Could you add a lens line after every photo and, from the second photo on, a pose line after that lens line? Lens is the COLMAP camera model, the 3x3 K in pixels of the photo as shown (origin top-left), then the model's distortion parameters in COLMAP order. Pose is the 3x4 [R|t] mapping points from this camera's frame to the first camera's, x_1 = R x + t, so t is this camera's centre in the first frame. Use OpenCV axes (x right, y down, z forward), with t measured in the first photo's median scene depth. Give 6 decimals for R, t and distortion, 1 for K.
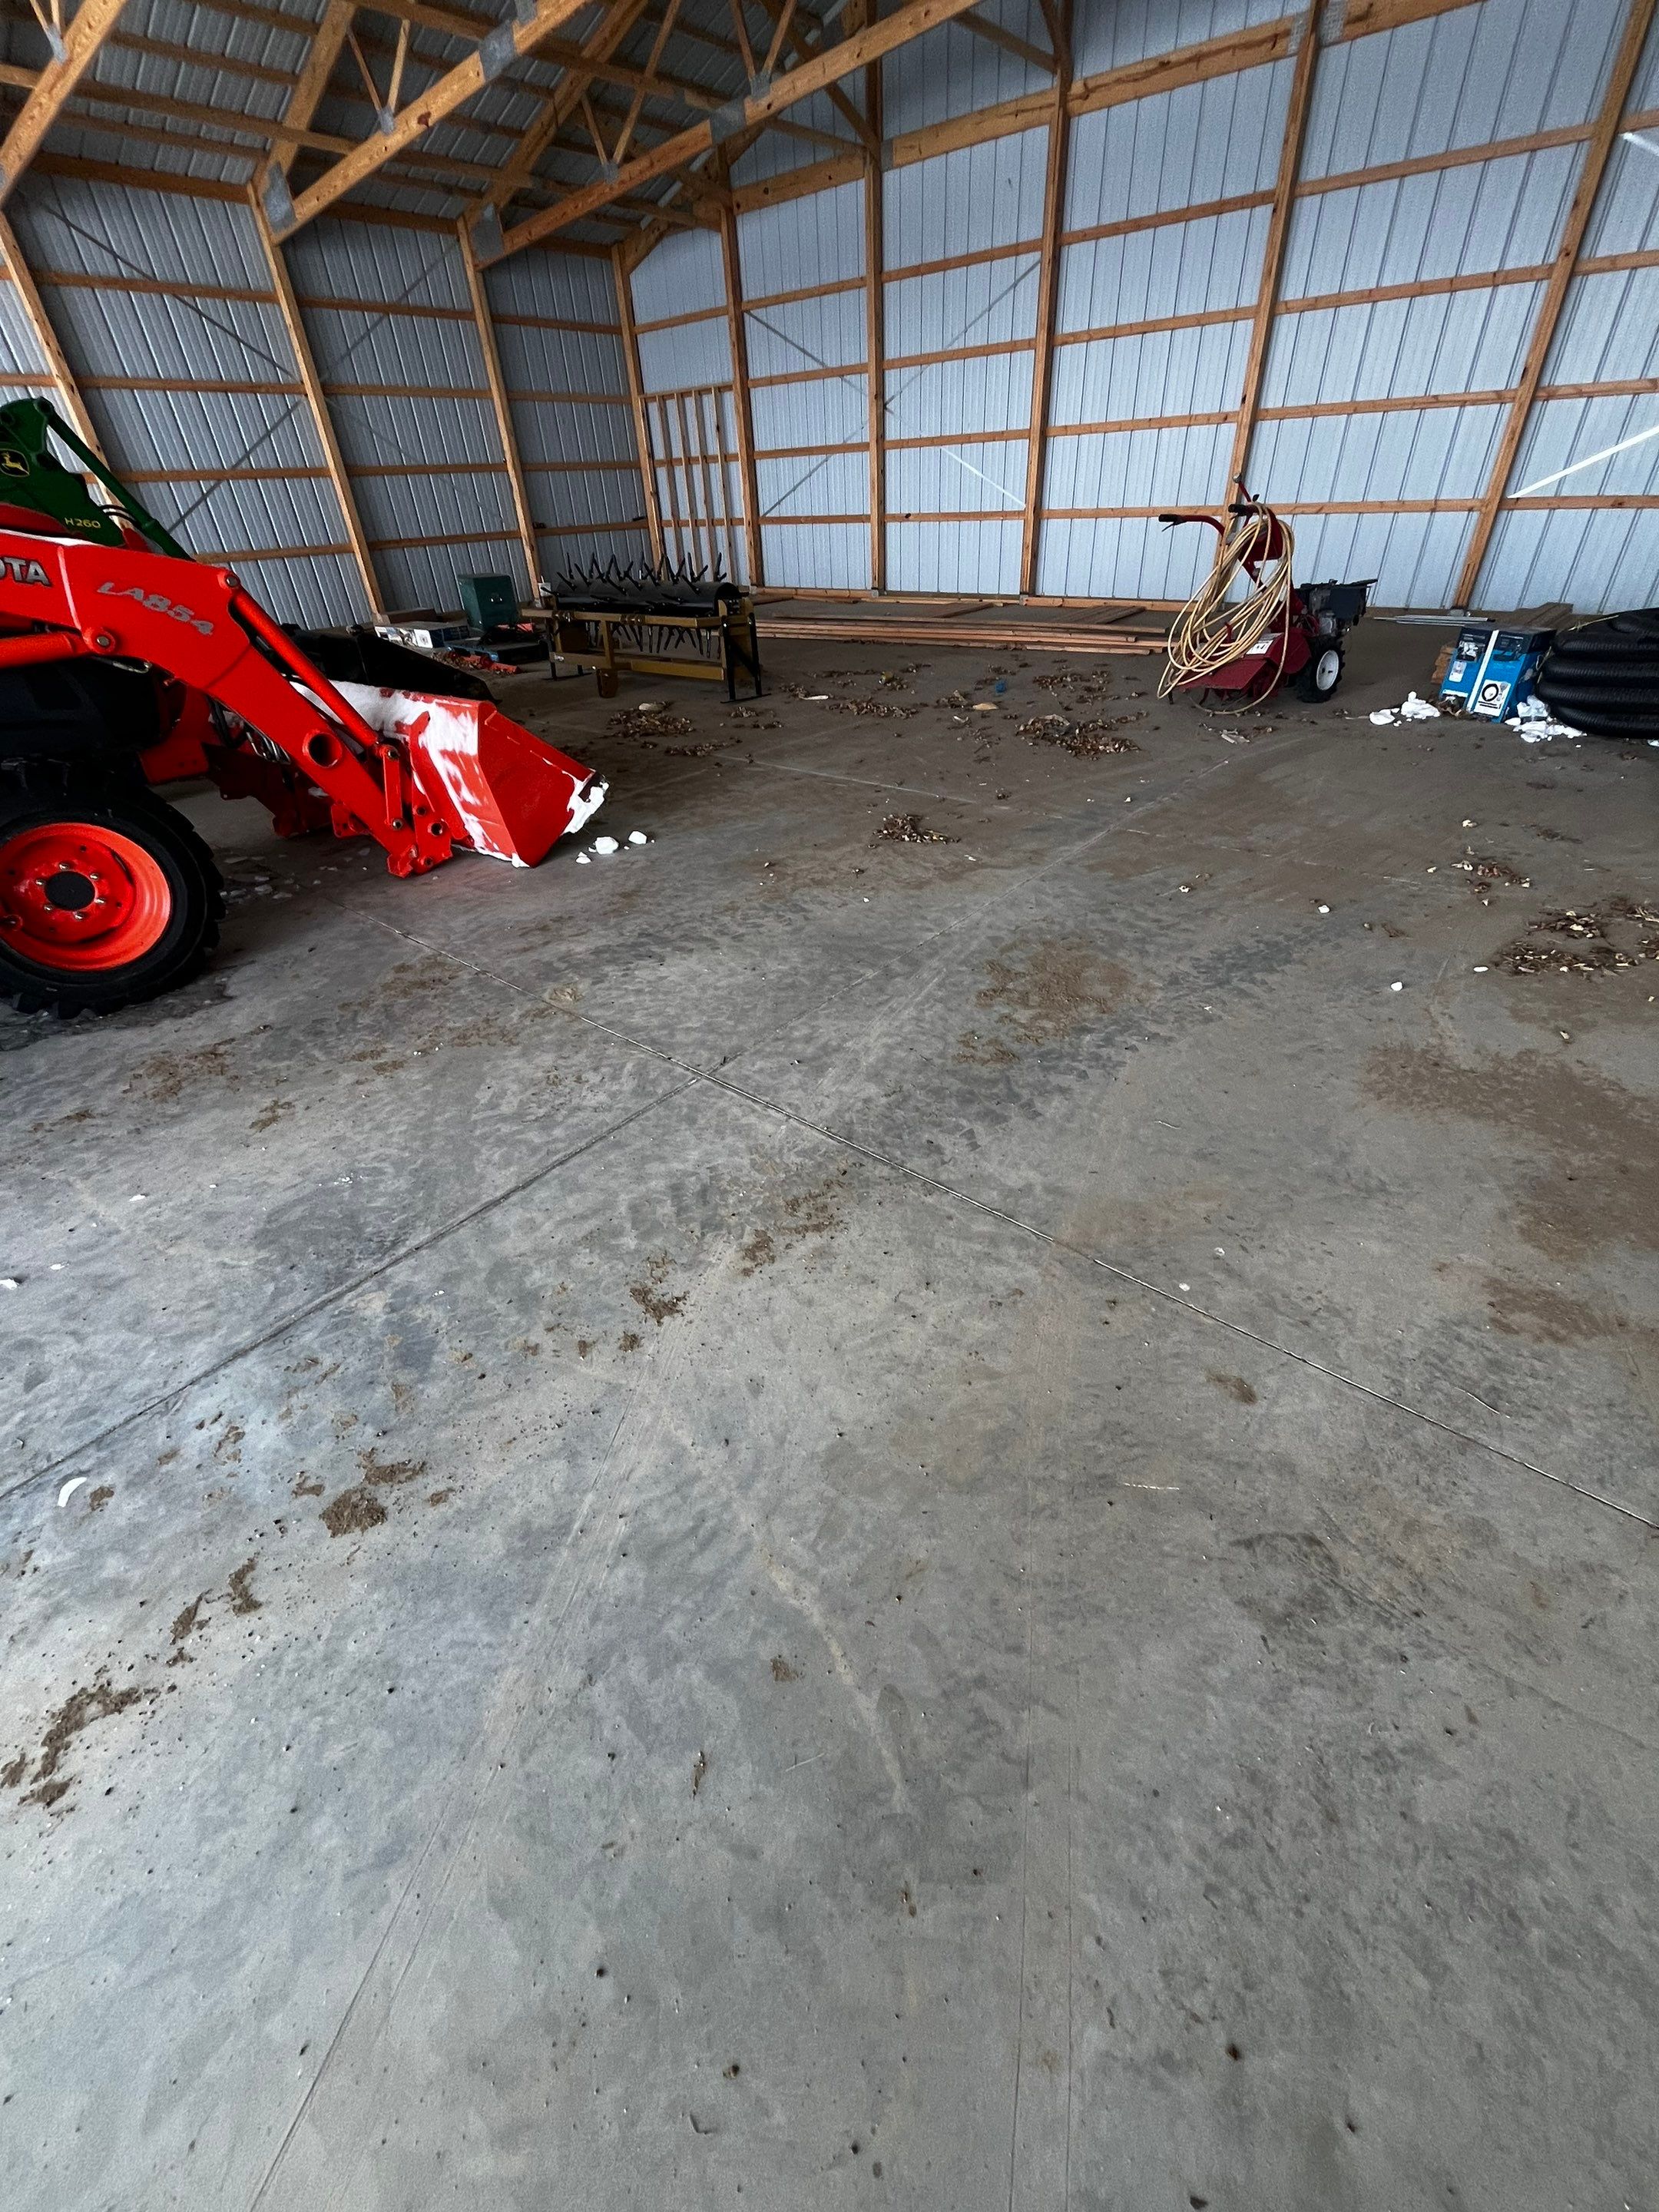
lens RADIAL K [[885.9, 0, 835.6], [0, 885.9, 1089.8], [0, 0, 1]] dist [-0.000791, -0.000312]
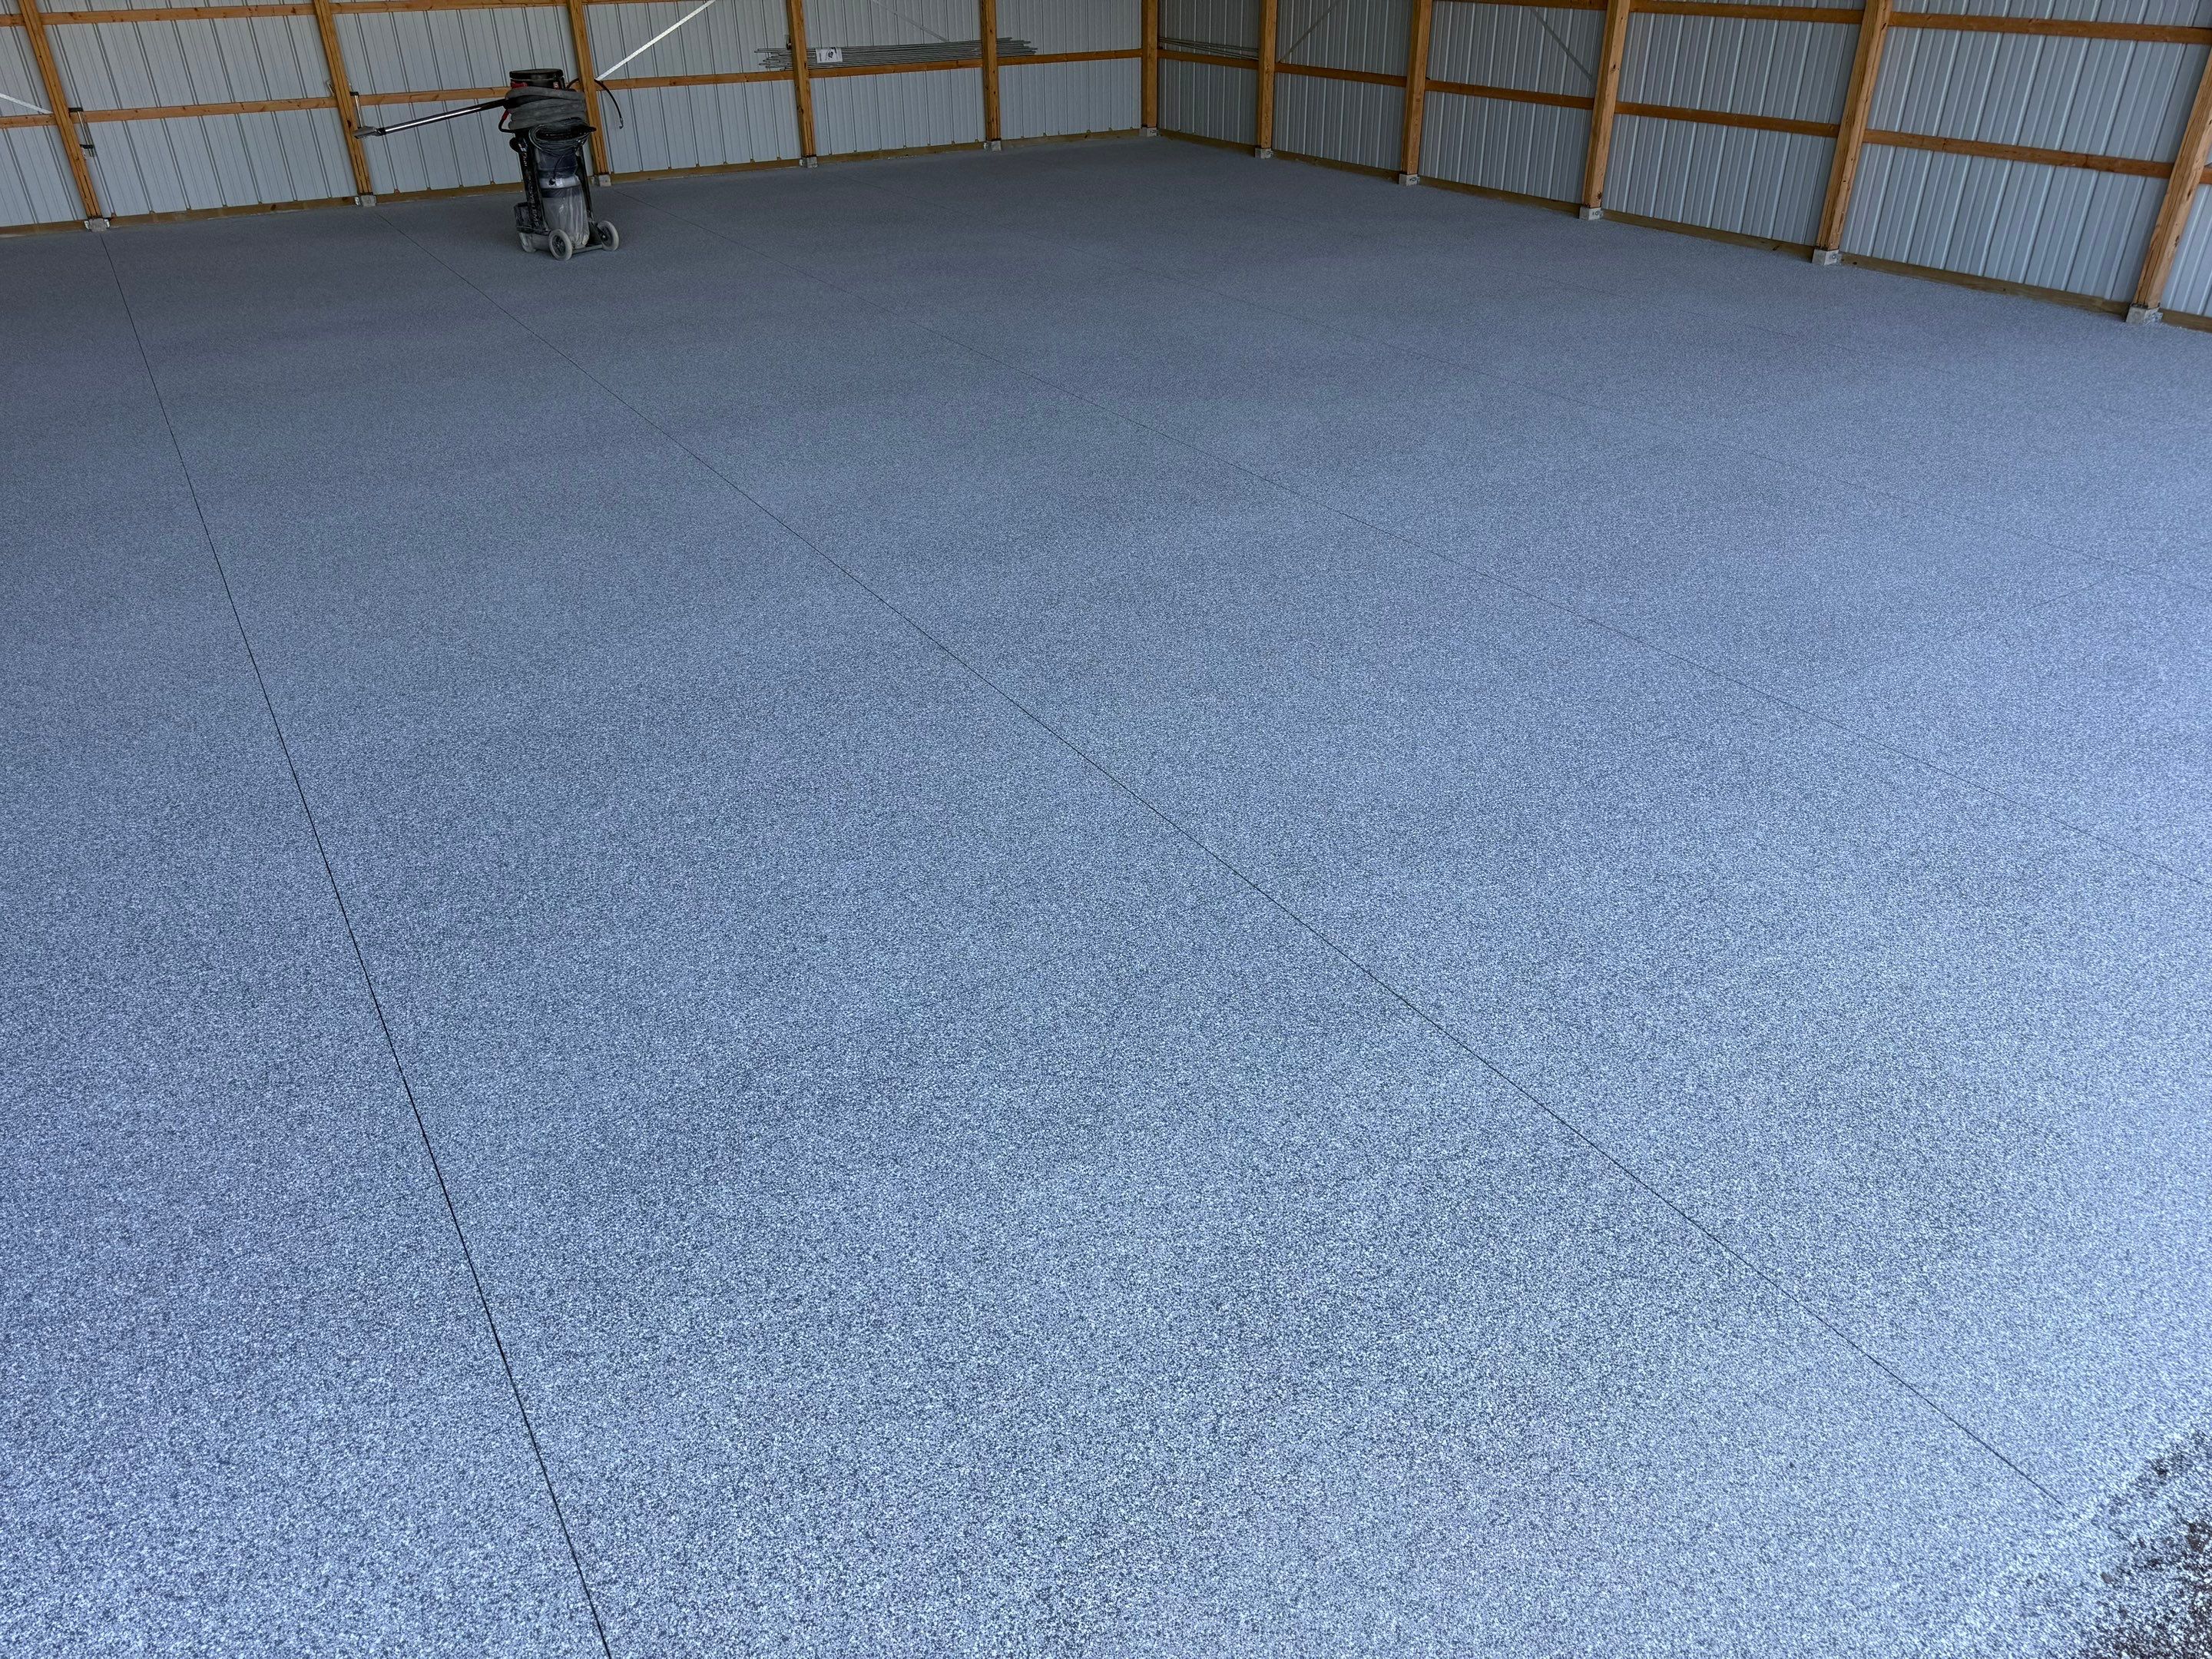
lens RADIAL K [[1581.8, 0, 1124.4], [0, 1581.8, 809.1], [0, 0, 1]] dist [0.027739, -0.029127]
pose [[0.312348, -0.436201, 0.843900, -0.916516], [0.530692, 0.816924, 0.225835, -0.001848], [-0.787912, 0.377312, 0.486653, -0.144589]]
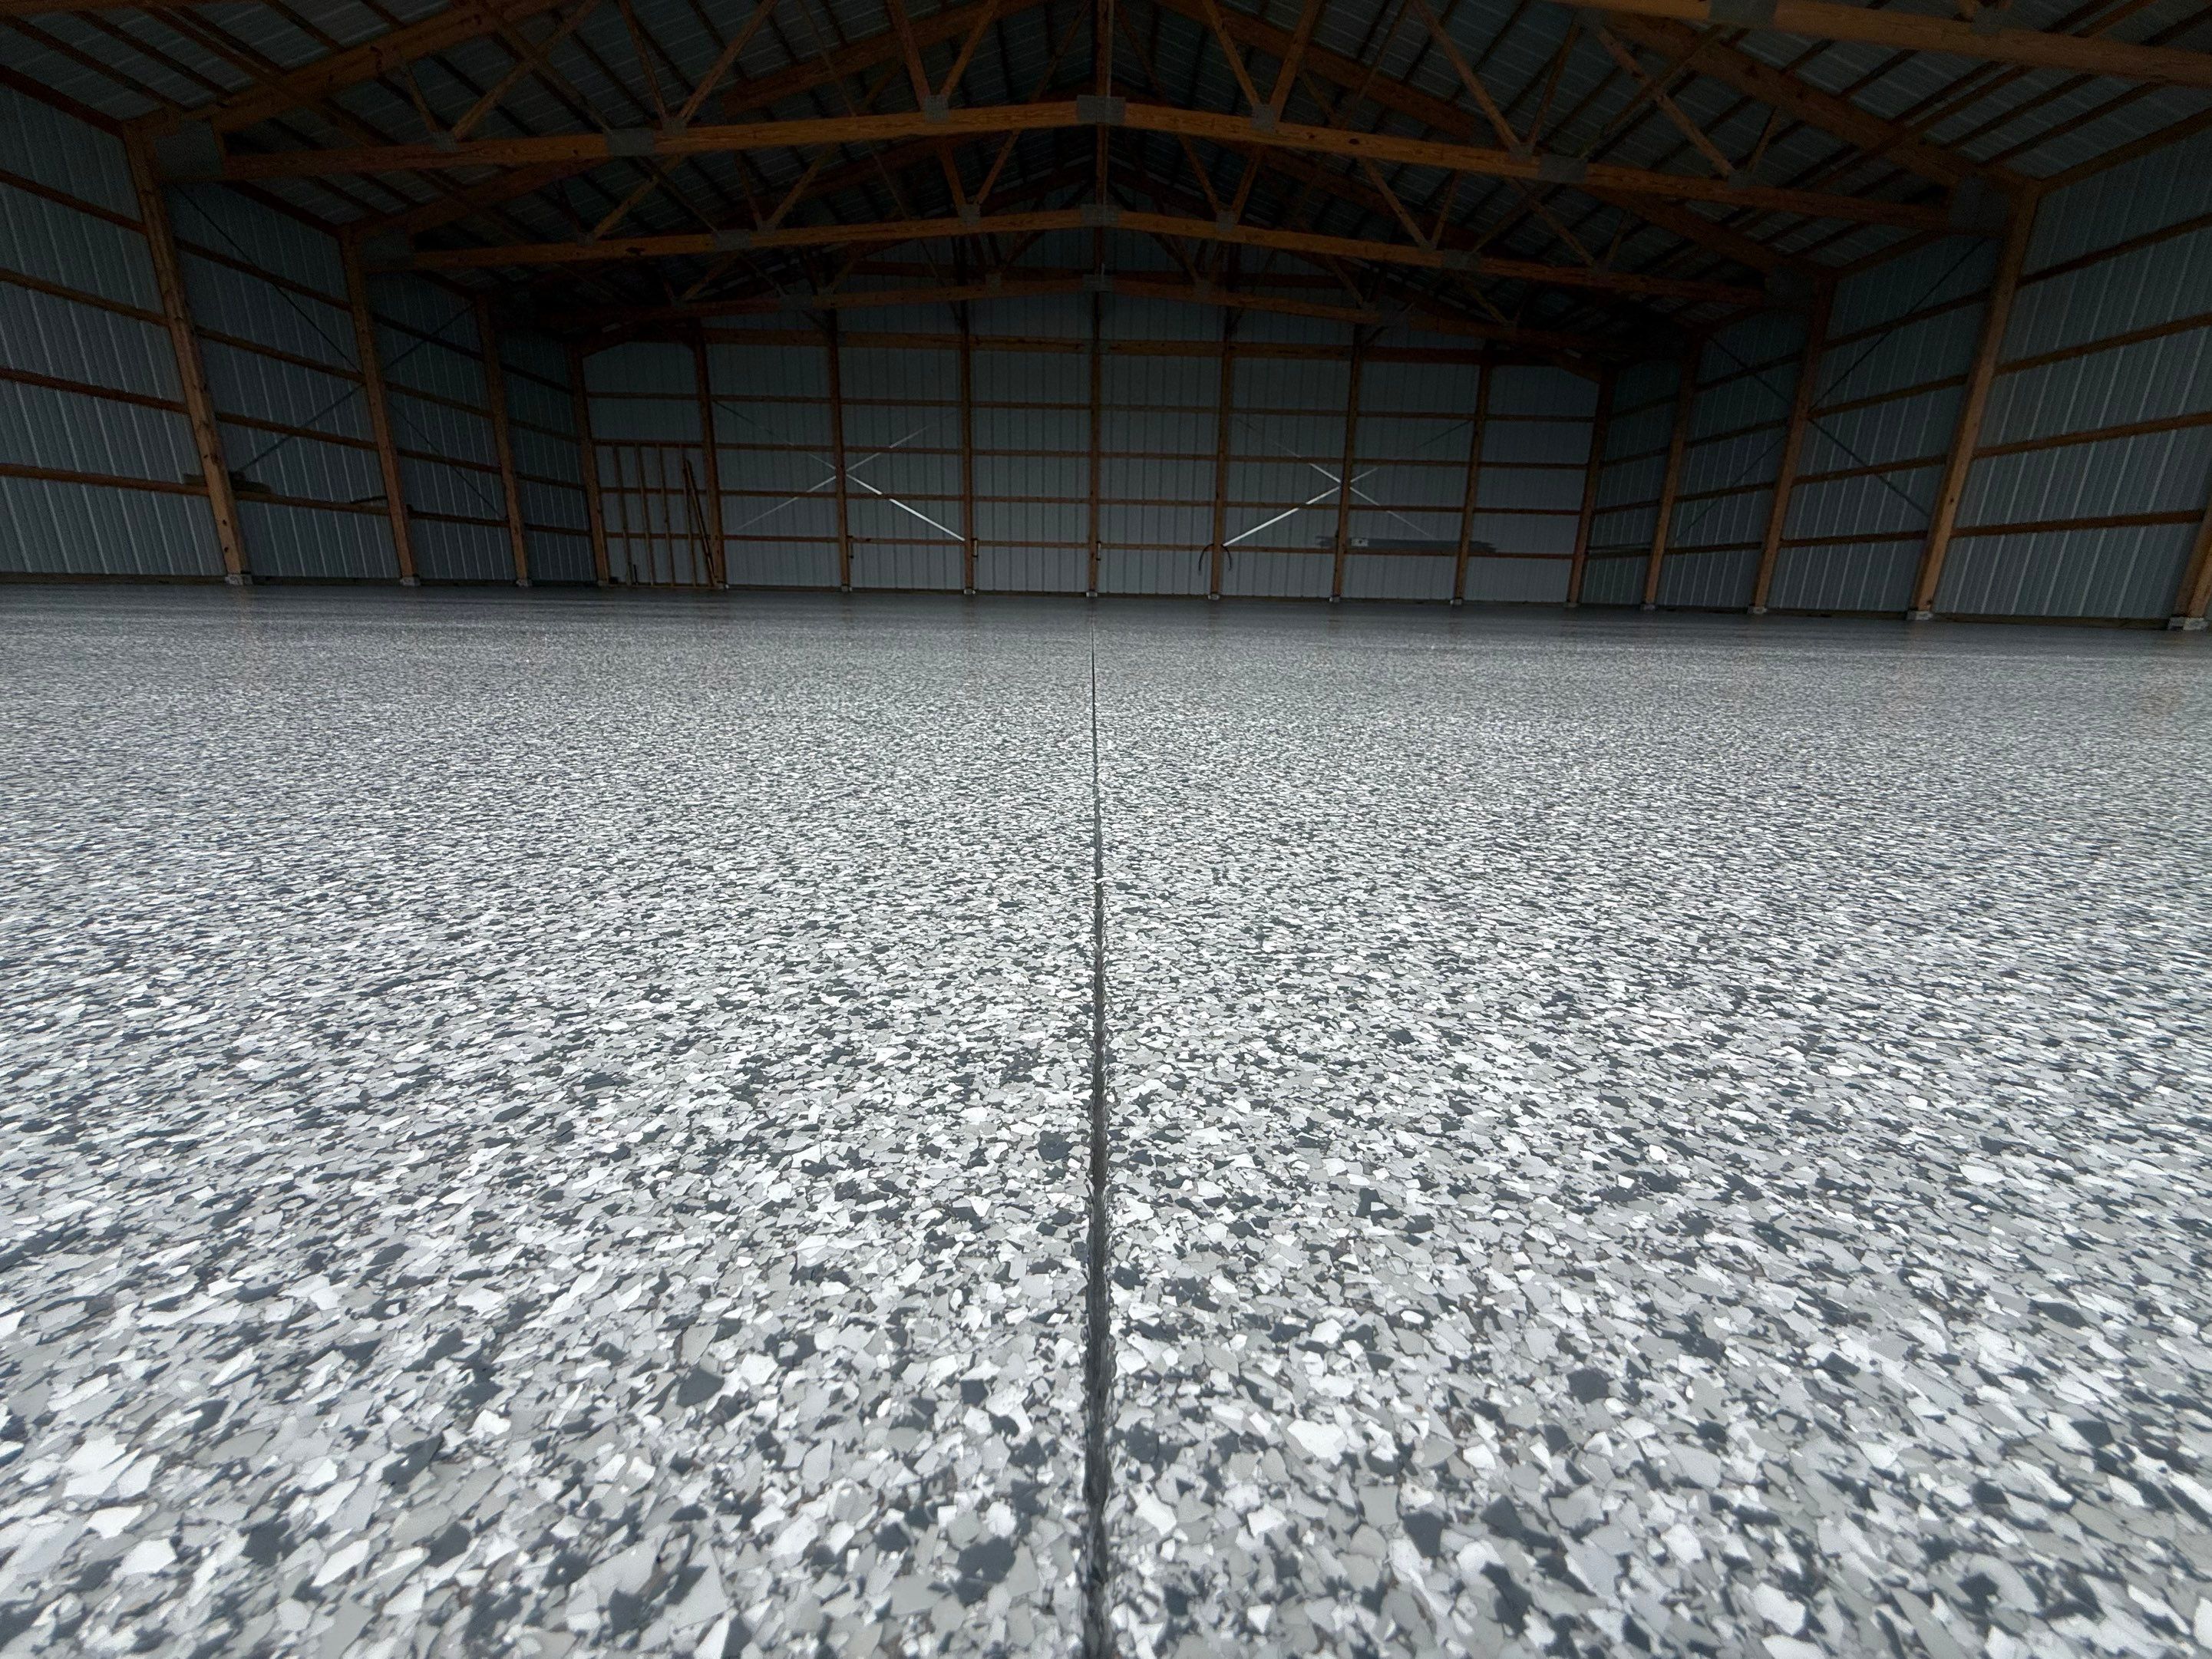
lens RADIAL K [[885.8, 0, 1101.7], [0, 885.8, 830.0], [0, 0, 1]] dist [-0.000791, -0.000312]
pose [[0.760273, -0.112468, 0.639794, -0.682321], [0.320440, 0.921662, -0.218764, 0.246275], [-0.565070, 0.371336, 0.736754, -0.103705]]
